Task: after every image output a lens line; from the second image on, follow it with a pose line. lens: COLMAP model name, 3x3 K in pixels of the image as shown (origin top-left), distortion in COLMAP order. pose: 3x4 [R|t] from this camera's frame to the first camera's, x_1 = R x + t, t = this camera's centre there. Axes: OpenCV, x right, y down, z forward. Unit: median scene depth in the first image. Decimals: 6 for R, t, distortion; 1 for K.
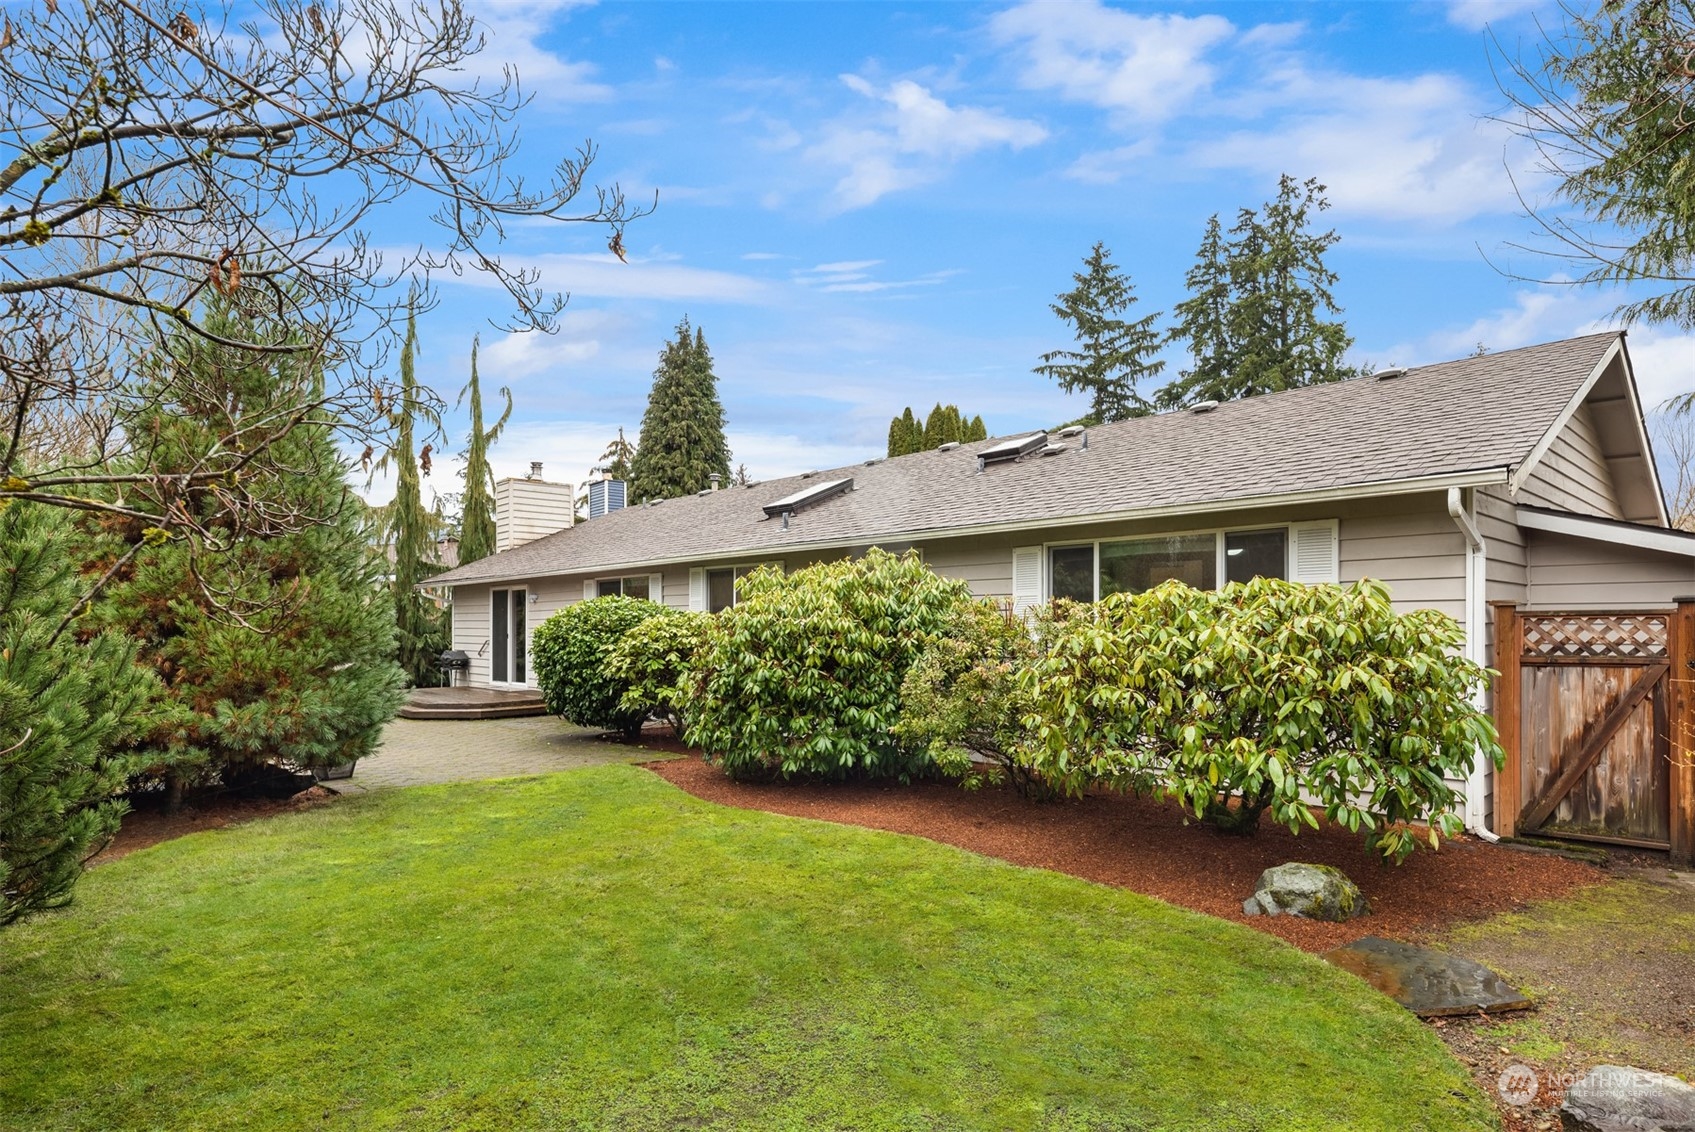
lens RADIAL K [[916.1, 0, 823.6], [0, 916.1, 631.0], [0, 0, 1]] dist [-0.001182, -0.009346]
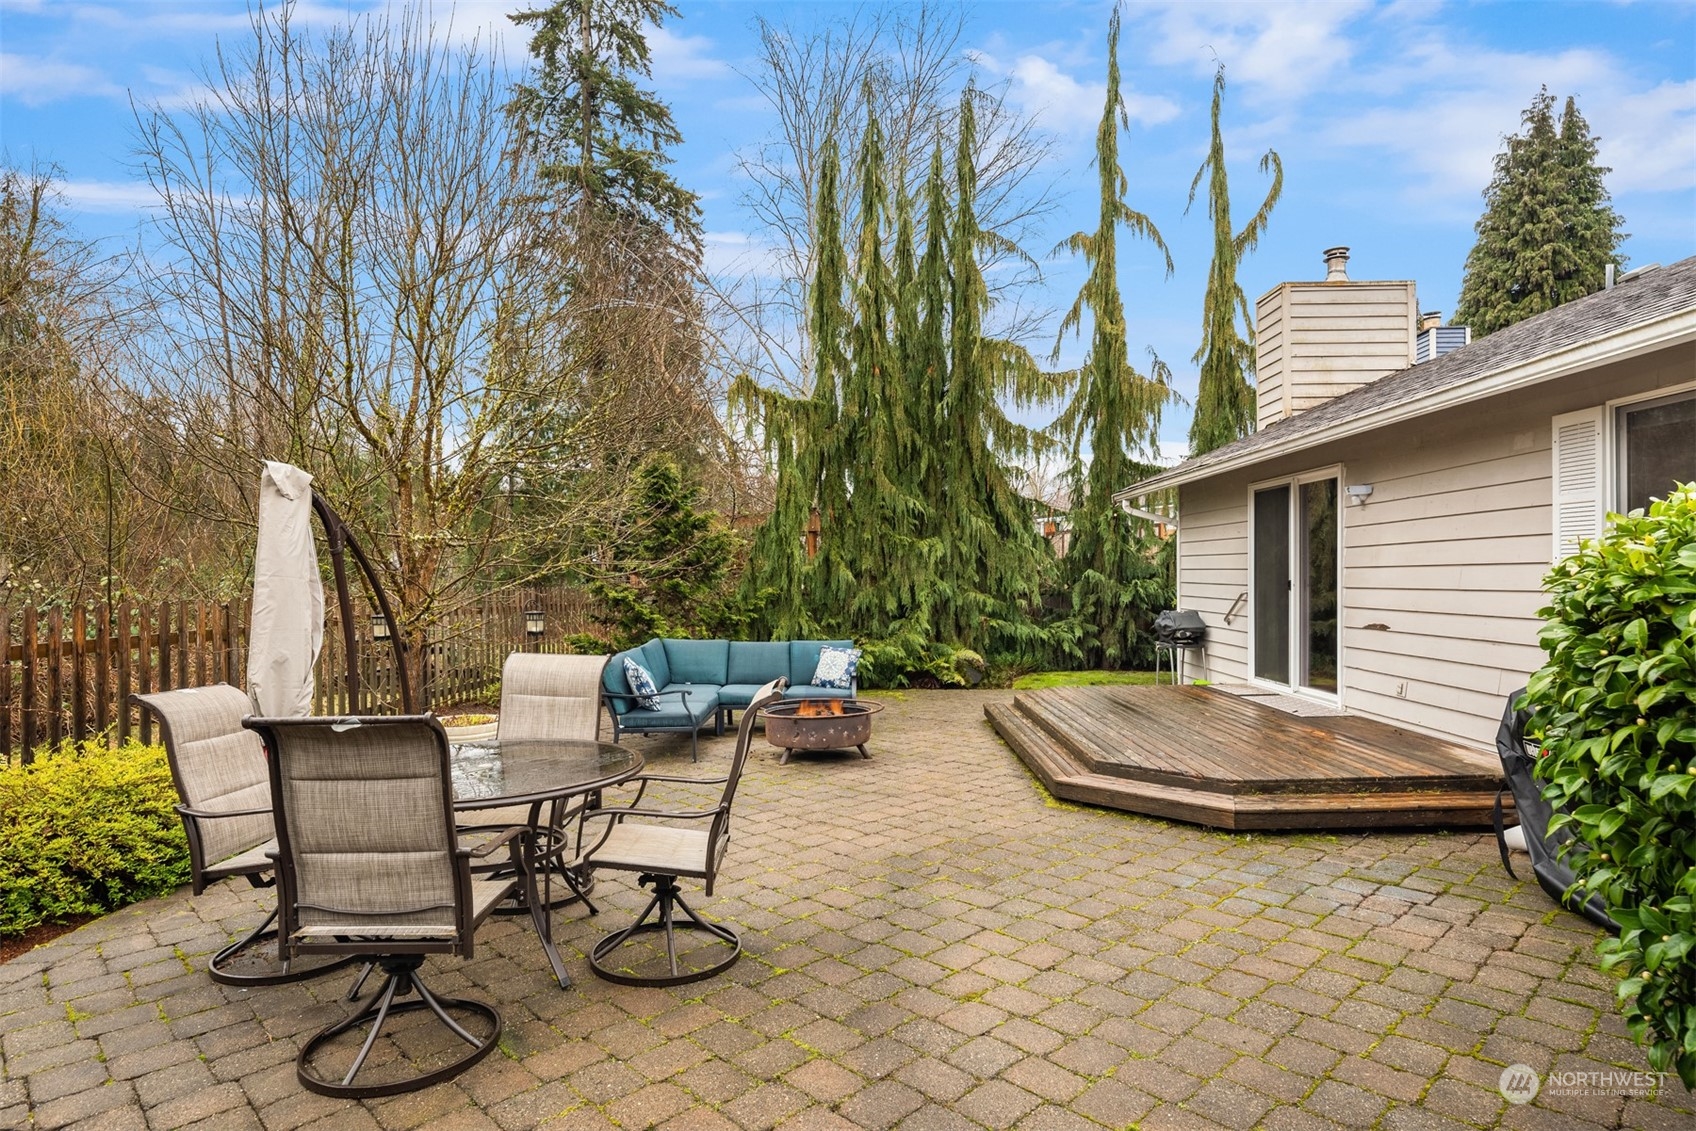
lens RADIAL K [[916.7, 0, 843.5], [0, 916.7, 571.7], [0, 0, 1]] dist [-0.001182, -0.009346]
pose [[0.727890, -0.003313, -0.685686, -0.046670], [0.003232, 0.999994, -0.001400, -0.000428], [0.685687, -0.001197, 0.727896, 0.124149]]
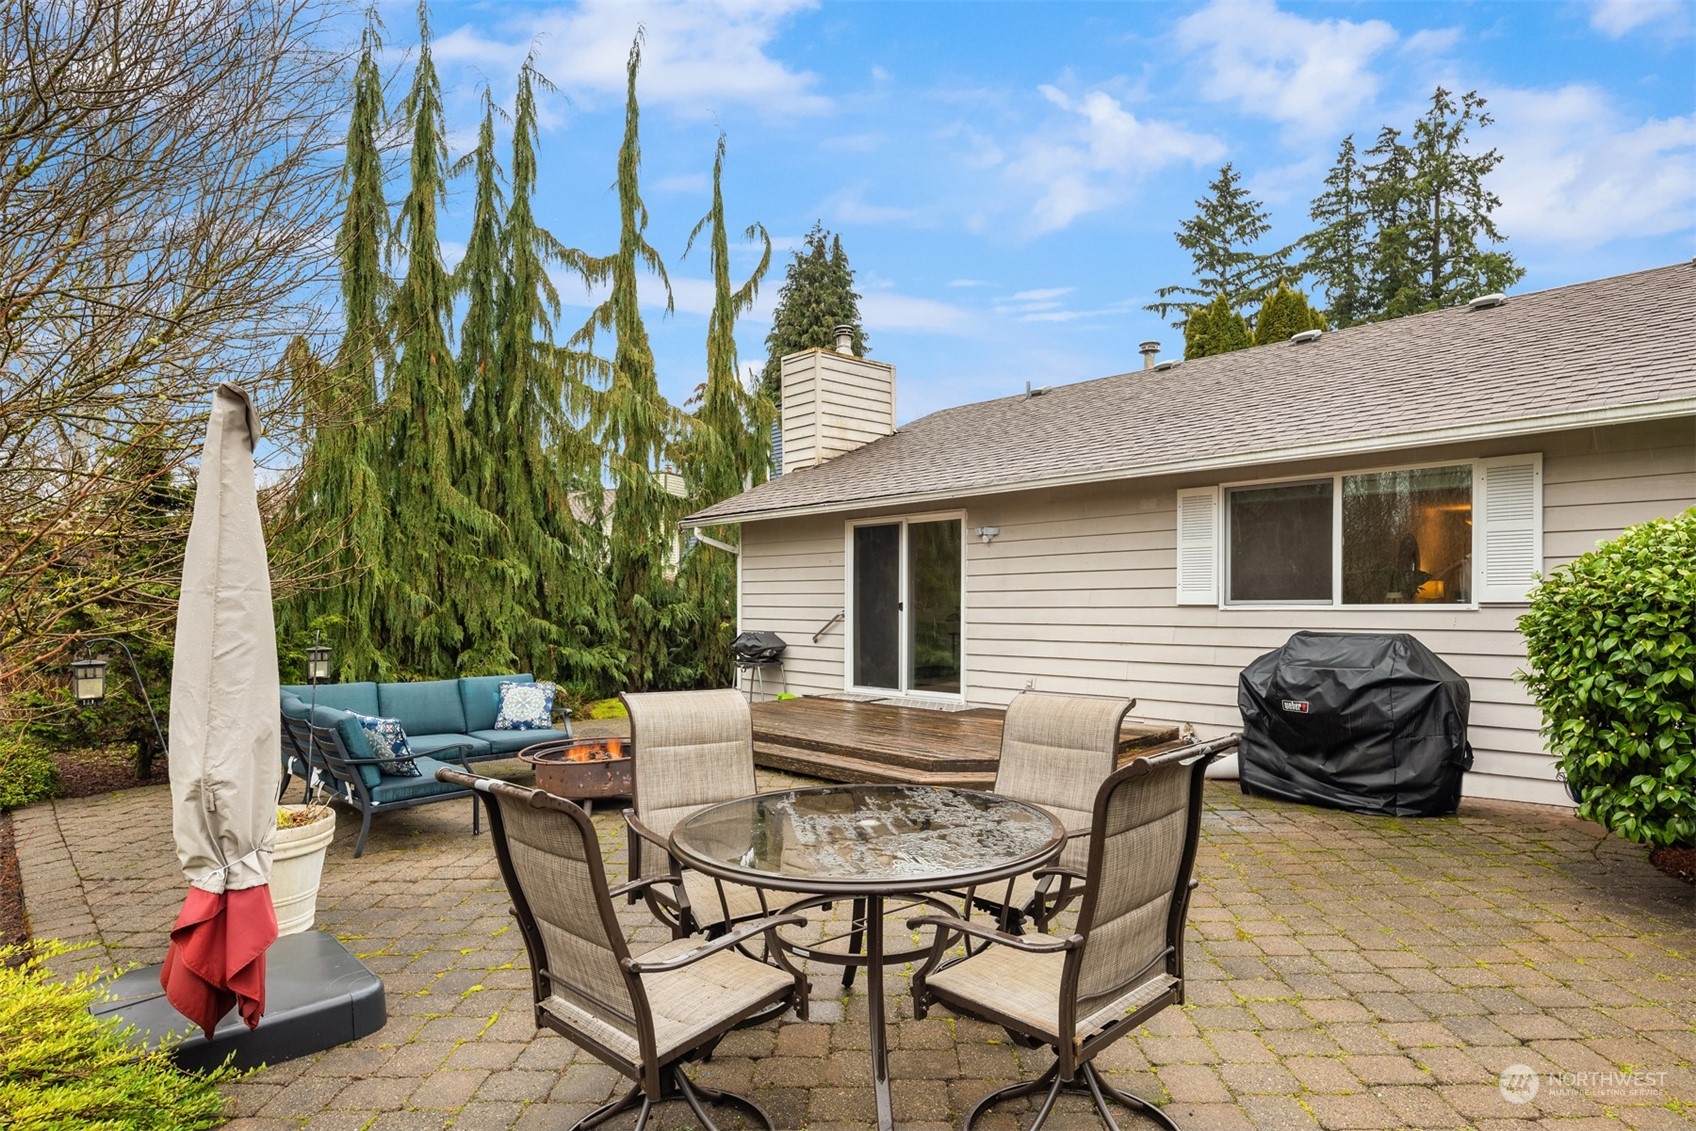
lens RADIAL K [[916.7, 0, 841.1], [0, 916.7, 608.0], [0, 0, 1]] dist [-0.001182, -0.009346]
pose [[0.999956, -0.004691, 0.008121, -0.092648], [0.004616, 0.999947, 0.009243, 0.000142], [-0.008163, -0.009205, 0.999924, 0.108429]]
